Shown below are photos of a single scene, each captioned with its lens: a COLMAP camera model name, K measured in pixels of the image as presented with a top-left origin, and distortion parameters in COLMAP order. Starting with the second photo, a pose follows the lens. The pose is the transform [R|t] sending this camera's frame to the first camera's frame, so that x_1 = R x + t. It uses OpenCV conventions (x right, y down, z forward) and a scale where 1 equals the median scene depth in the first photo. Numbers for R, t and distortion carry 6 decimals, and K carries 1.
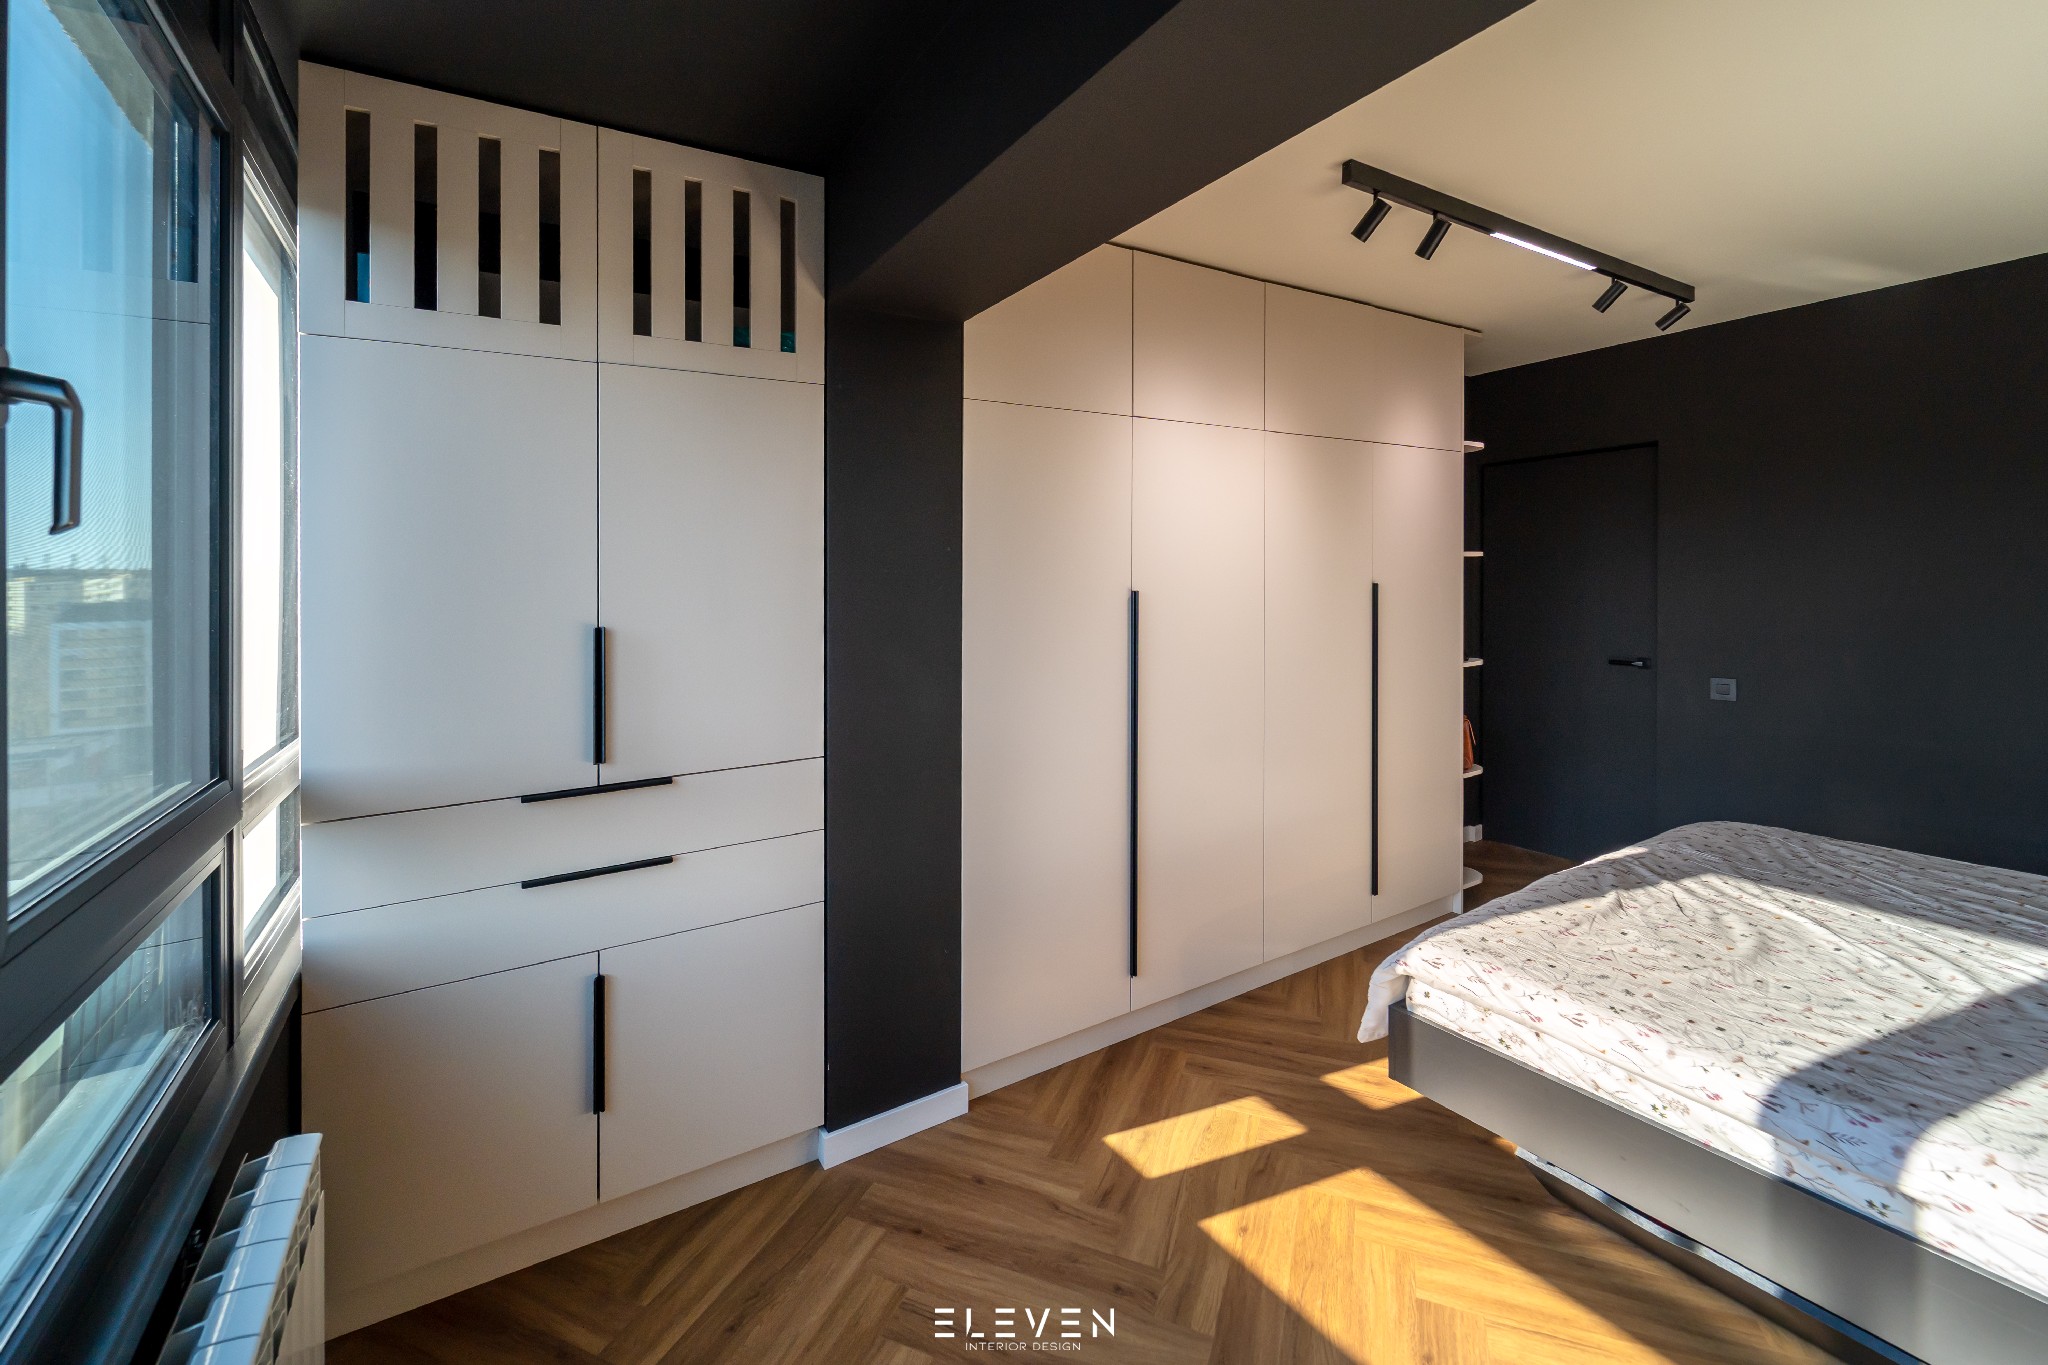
lens RADIAL K [[824.4, 0, 993.9], [0, 824.4, 593.9], [0, 0, 1]] dist [-0.000127, 0.000224]
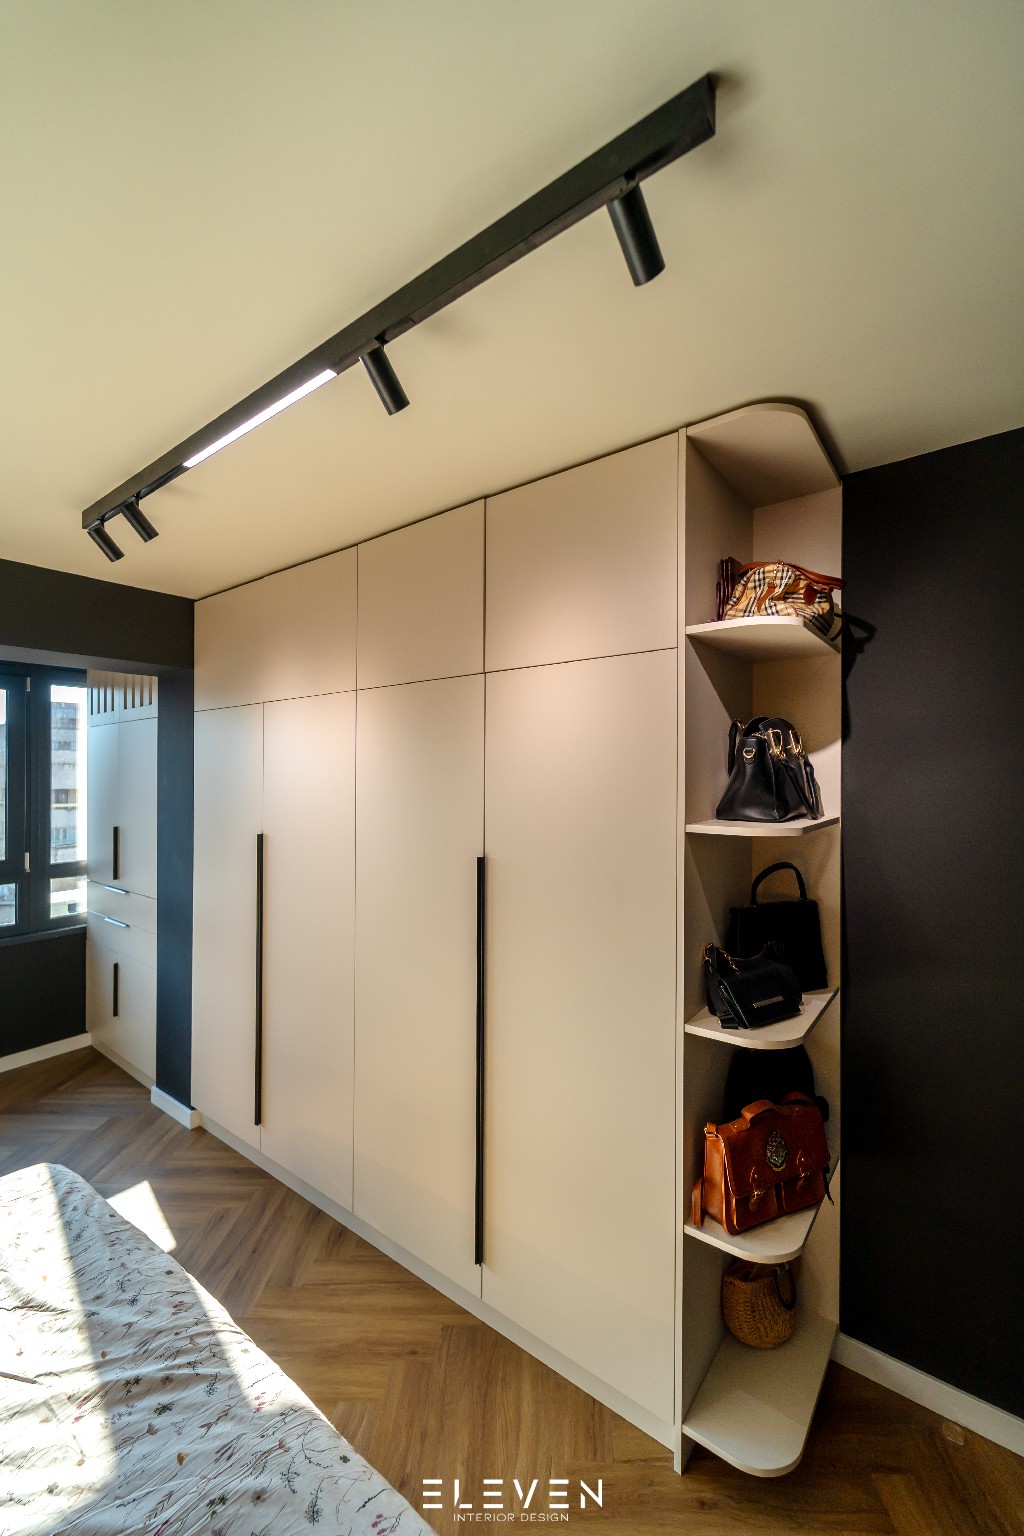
lens RADIAL K [[618.3, 0, 512.0], [0, 618.3, 768.0], [0, 0, 1]] dist [-0.000127, 0.000224]
pose [[0.371988, 0.009211, -0.928192, 1.140816], [-0.008106, 0.999945, 0.006674, -0.112259], [0.928202, 0.005042, 0.372042, 0.926535]]
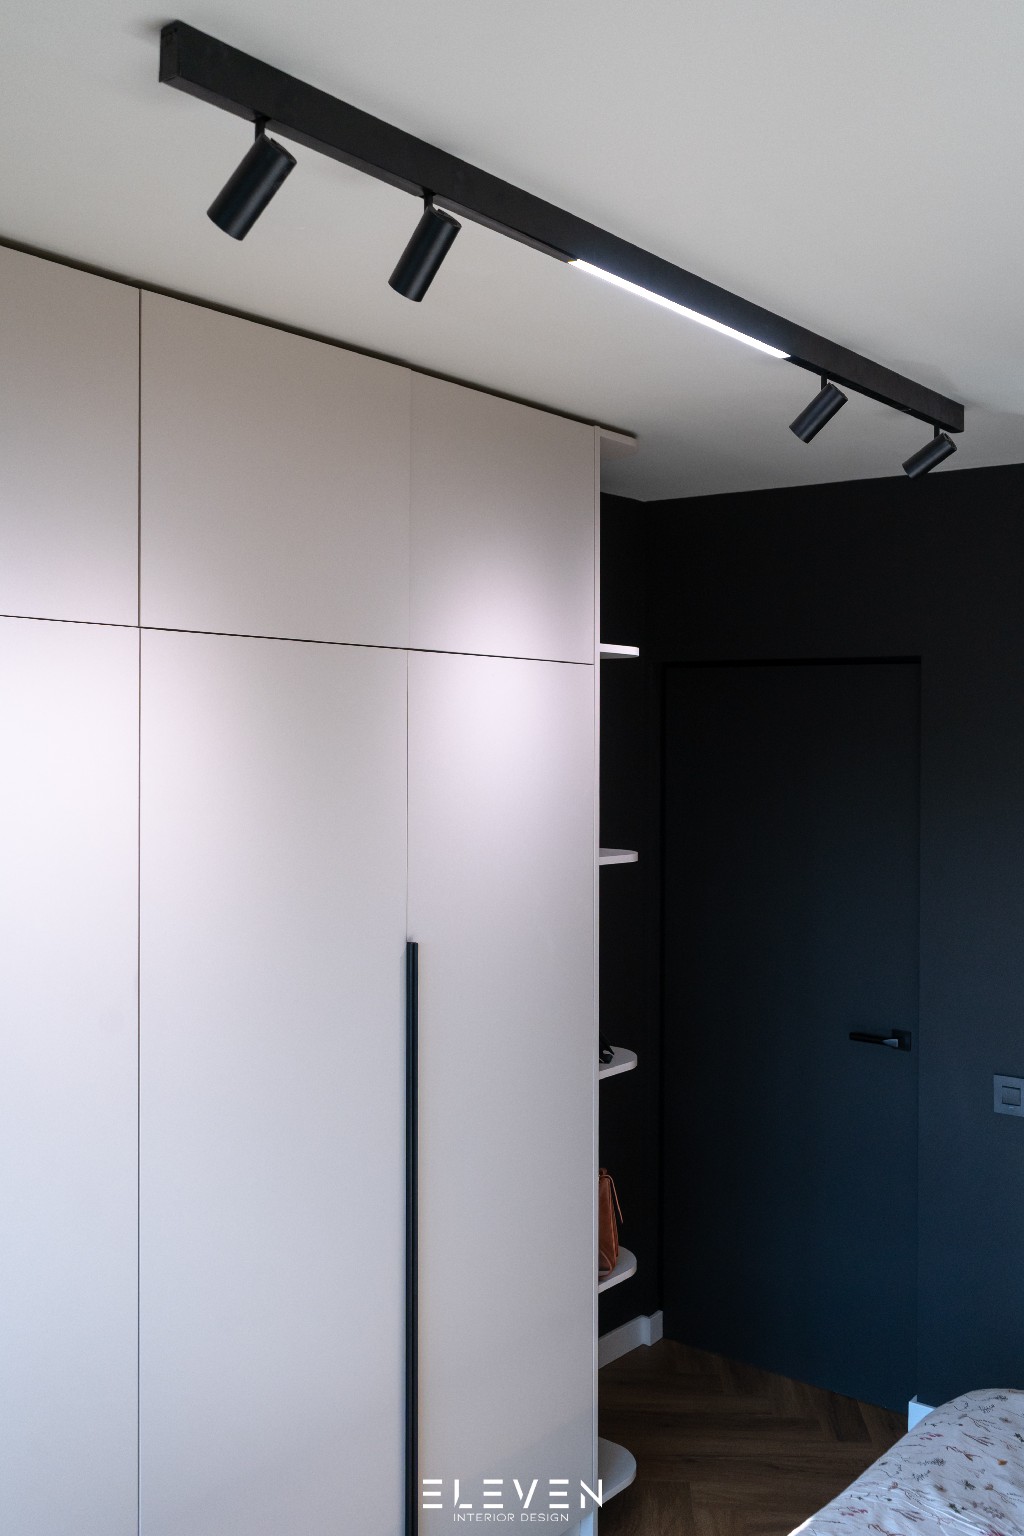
lens RADIAL K [[1412.7, 0, 512.0], [0, 1412.7, 768.0], [0, 0, 1]] dist [0.061841, 0.001435]
pose [[0.939518, 0.015967, 0.342127, 0.266589], [-0.020226, 0.999756, 0.008884, -0.141278], [-0.341902, -0.015266, 0.939612, 0.234457]]
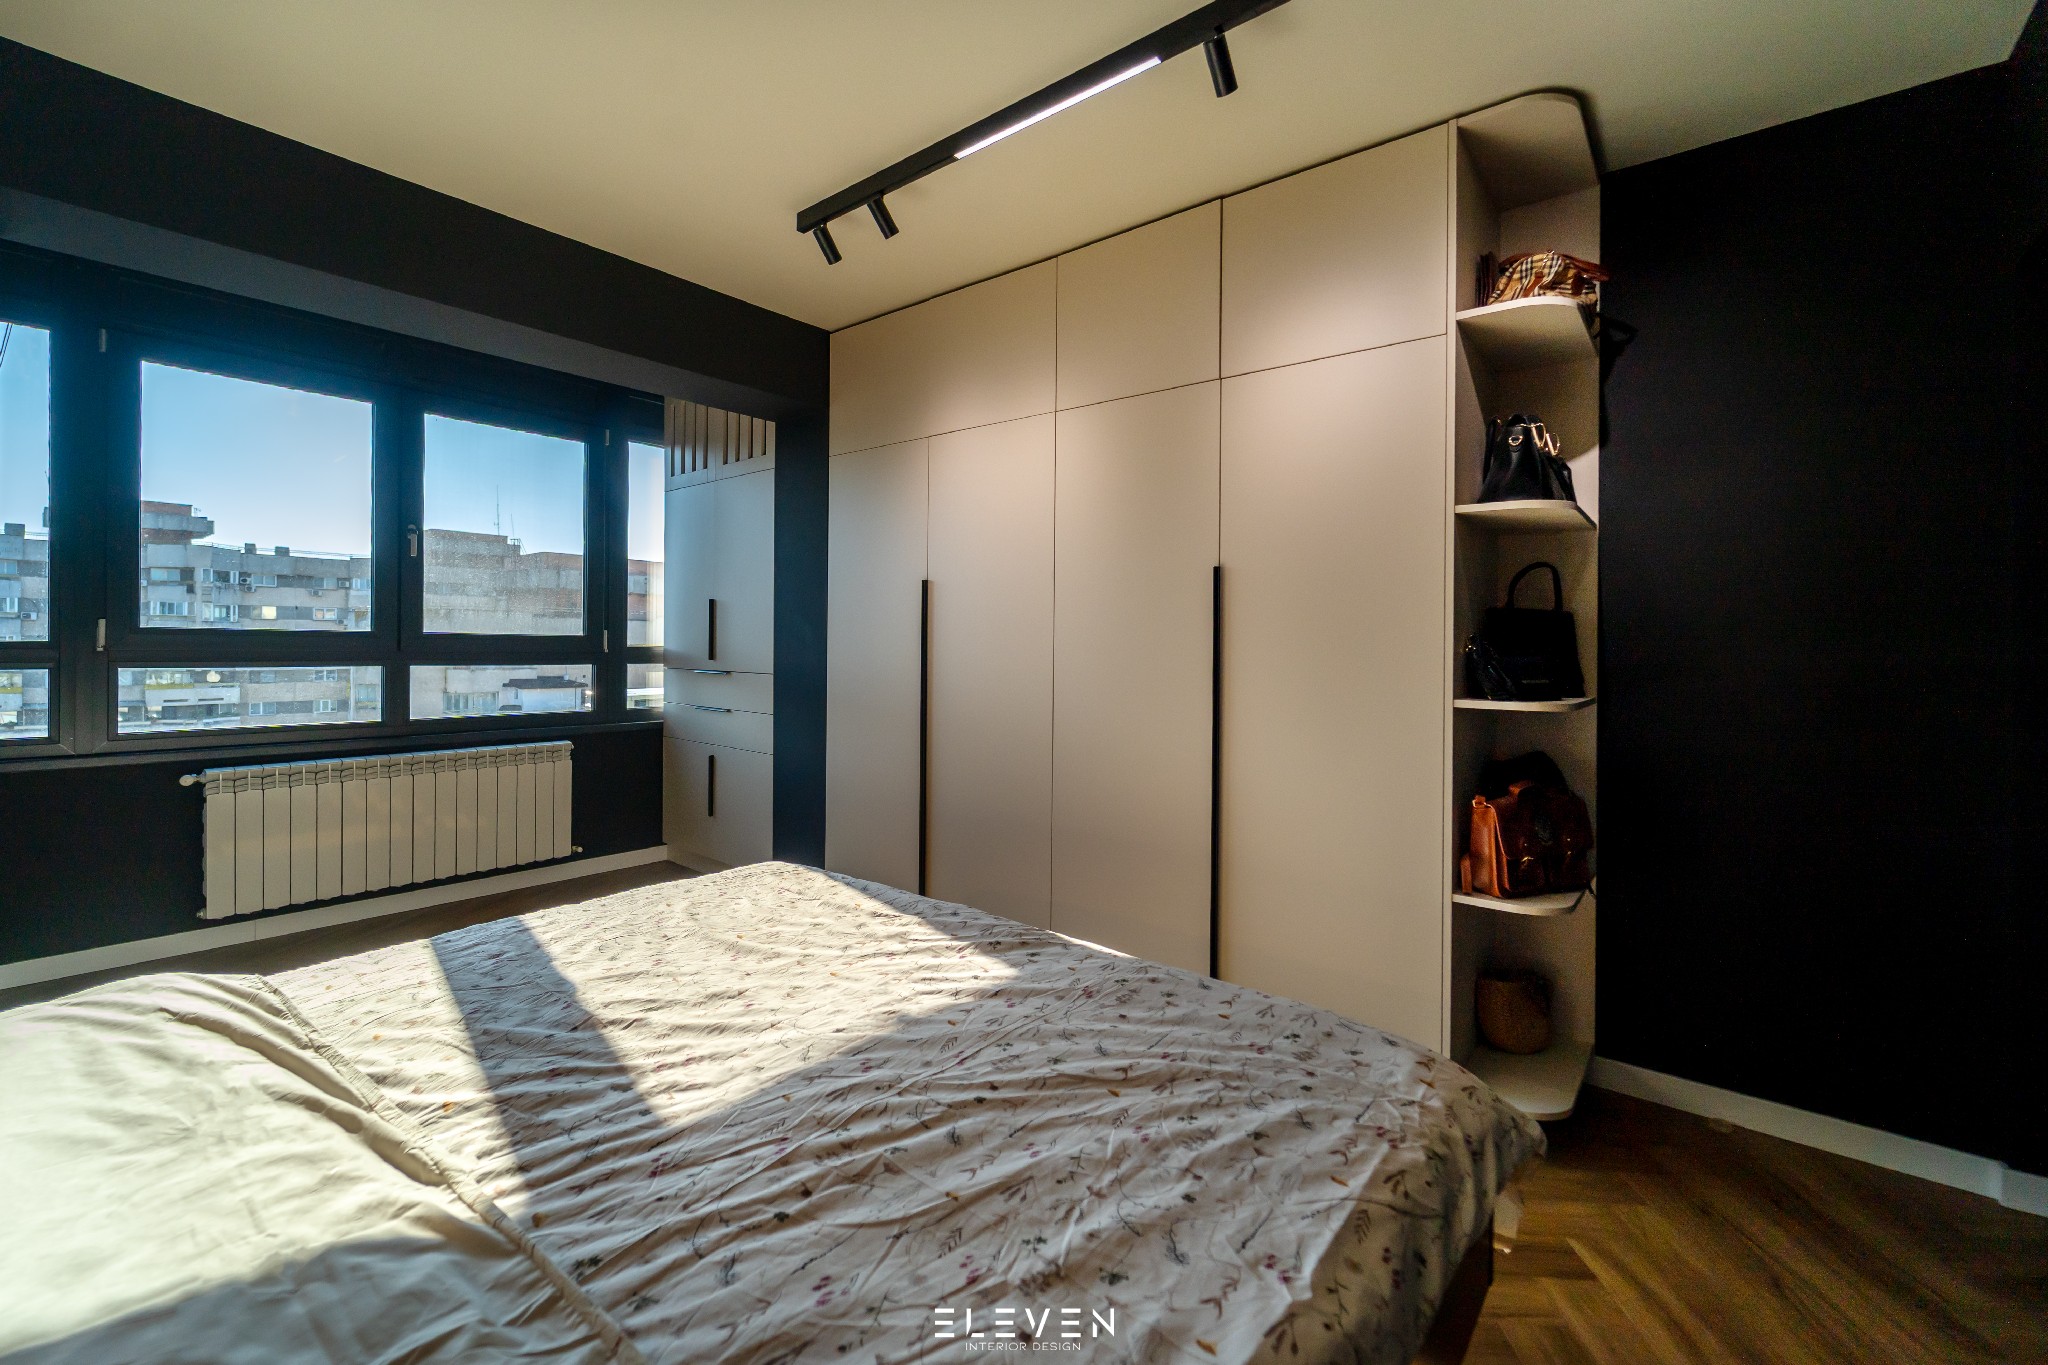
lens RADIAL K [[853.5, 0, 1024.5], [0, 853.5, 626.5], [0, 0, 1]] dist [0.000397, 0.000132]
pose [[0.349075, 0.002901, -0.937090, 1.270510], [-0.022977, 0.999721, -0.005464, 0.056410], [0.936813, 0.023439, 0.349044, 0.653644]]
